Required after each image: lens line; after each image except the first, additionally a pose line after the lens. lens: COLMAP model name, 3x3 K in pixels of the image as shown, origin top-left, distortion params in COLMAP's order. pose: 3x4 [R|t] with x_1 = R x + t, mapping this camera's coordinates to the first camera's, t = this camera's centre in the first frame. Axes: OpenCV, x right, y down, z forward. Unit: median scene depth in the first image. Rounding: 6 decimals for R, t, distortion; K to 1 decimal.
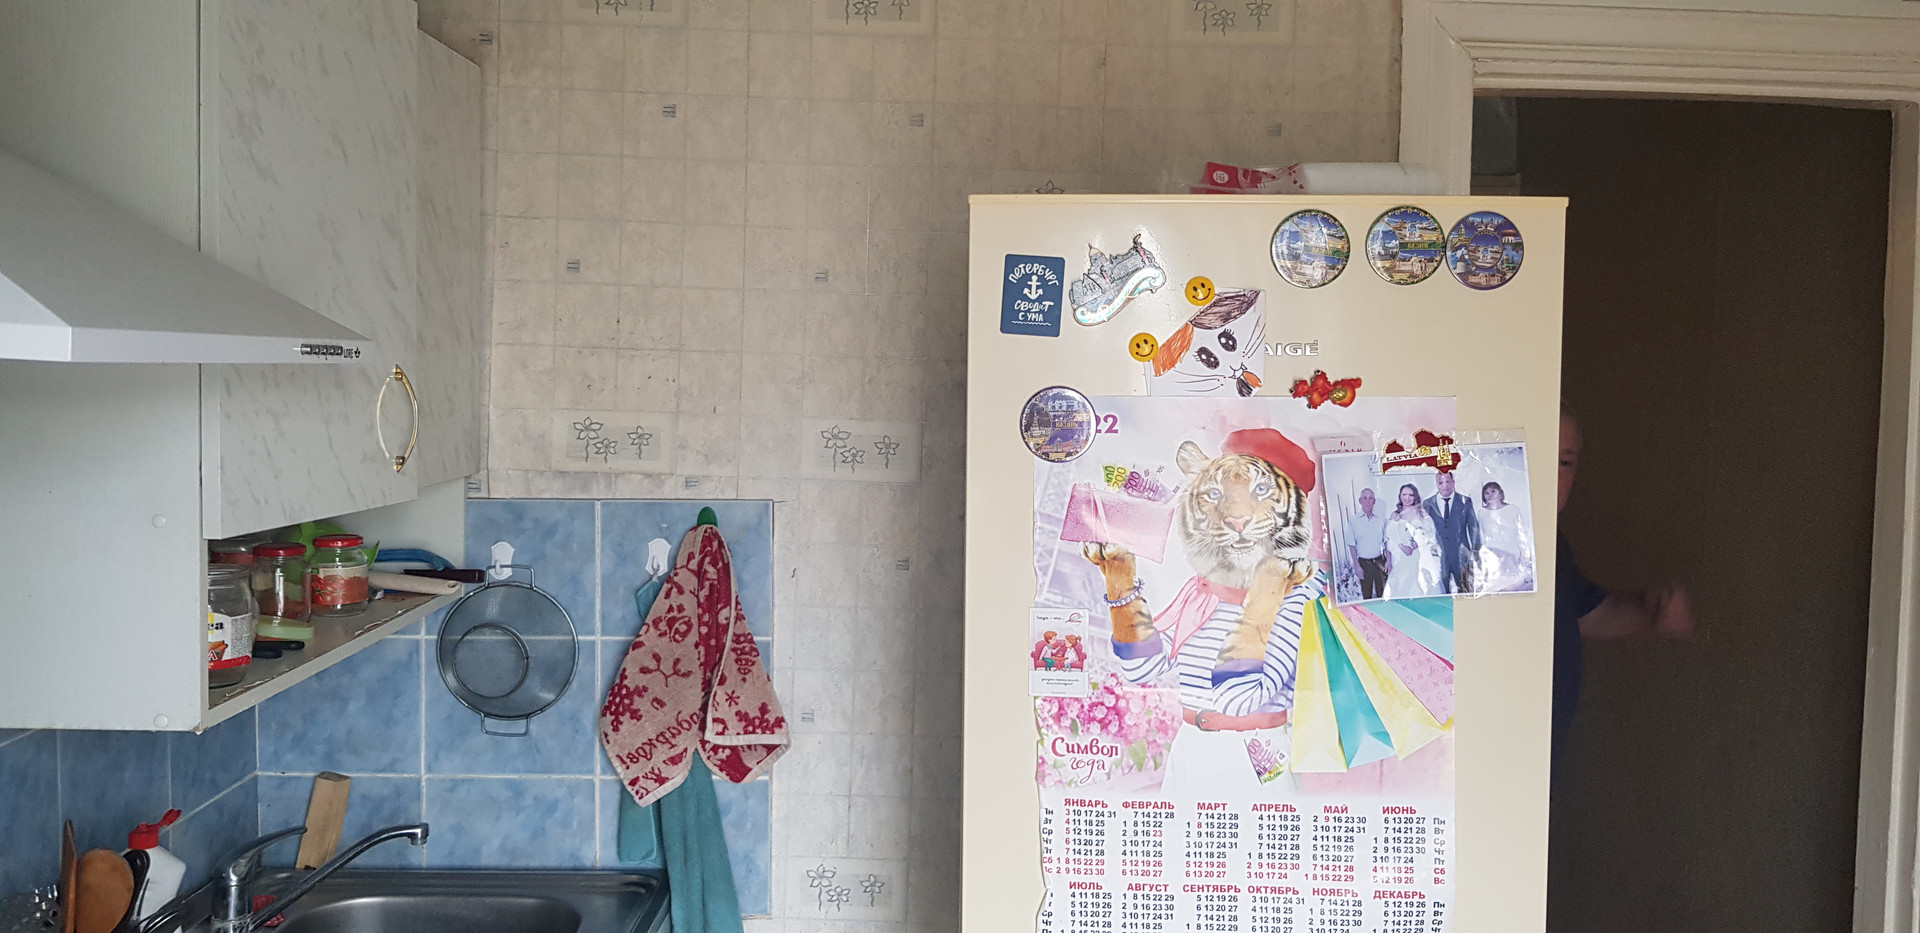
lens RADIAL K [[1498.0, 0, 950.2], [0, 1498.0, 414.9], [0, 0, 1]] dist [0.073429, -0.142485]
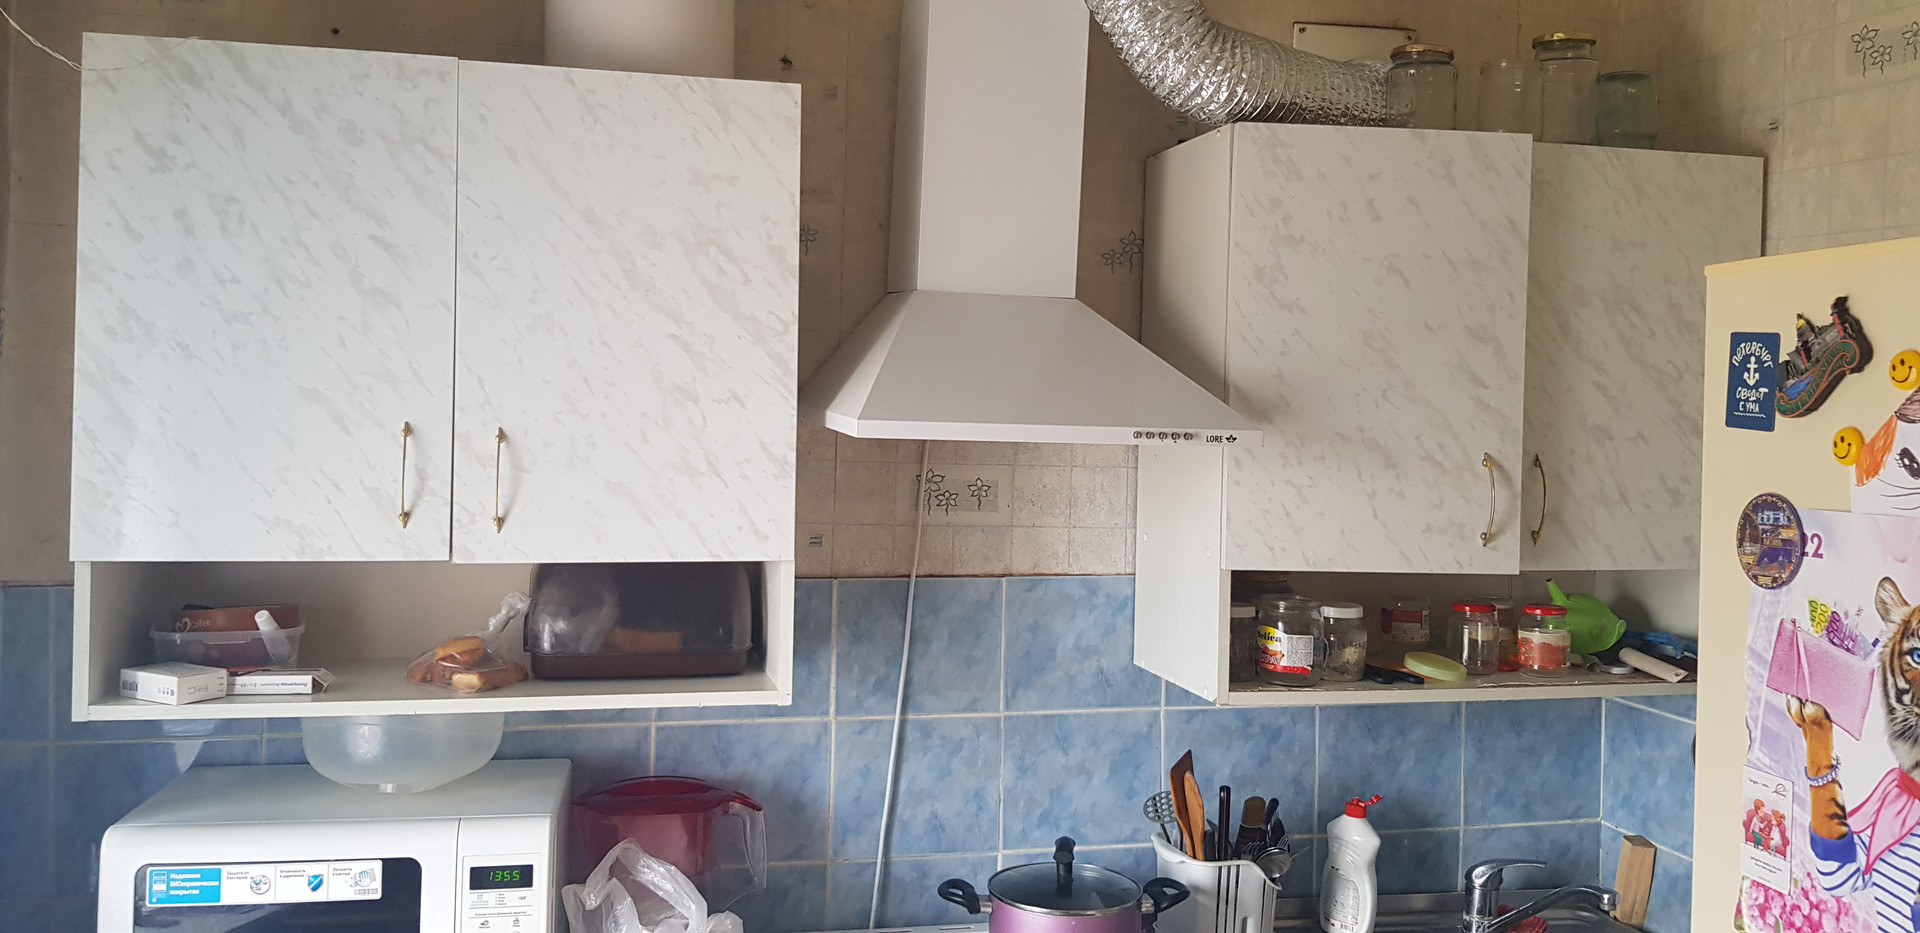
lens RADIAL K [[1498.0, 0, 950.2], [0, 1498.0, 414.9], [0, 0, 1]] dist [0.073429, -0.142485]
pose [[0.225920, -0.003124, -0.974141, 0.757361], [-0.057542, 0.998206, -0.016547, -0.022353], [0.972445, 0.059792, 0.225335, 0.389268]]
